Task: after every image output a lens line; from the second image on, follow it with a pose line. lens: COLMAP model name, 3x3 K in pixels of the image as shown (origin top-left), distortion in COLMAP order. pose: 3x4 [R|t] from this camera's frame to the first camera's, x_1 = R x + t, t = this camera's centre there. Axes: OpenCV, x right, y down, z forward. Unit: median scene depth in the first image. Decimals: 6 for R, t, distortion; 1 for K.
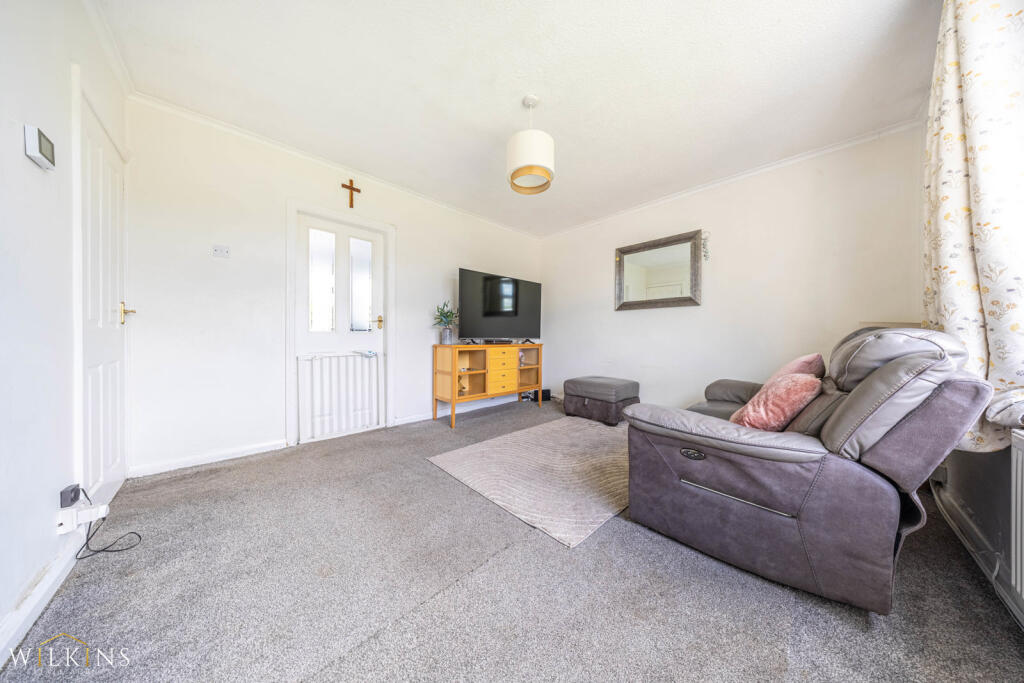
lens RADIAL K [[293.2, 0, 516.9], [0, 293.2, 340.7], [0, 0, 1]] dist [-0.000691, -0.000018]
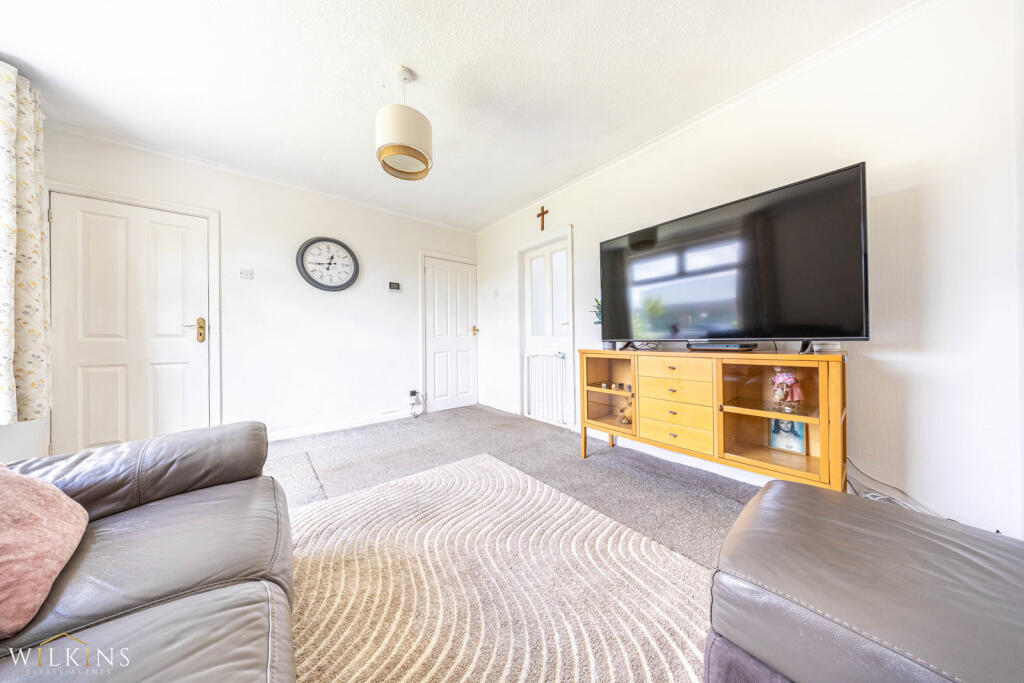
lens RADIAL K [[293.2, 0, 517.3], [0, 293.2, 339.1], [0, 0, 1]] dist [-0.000691, -0.000018]
pose [[-0.064544, -0.006785, -0.997892, 0.616127], [-0.006235, 0.999960, -0.006396, -0.005604], [0.997895, 0.005809, -0.064584, 0.974034]]
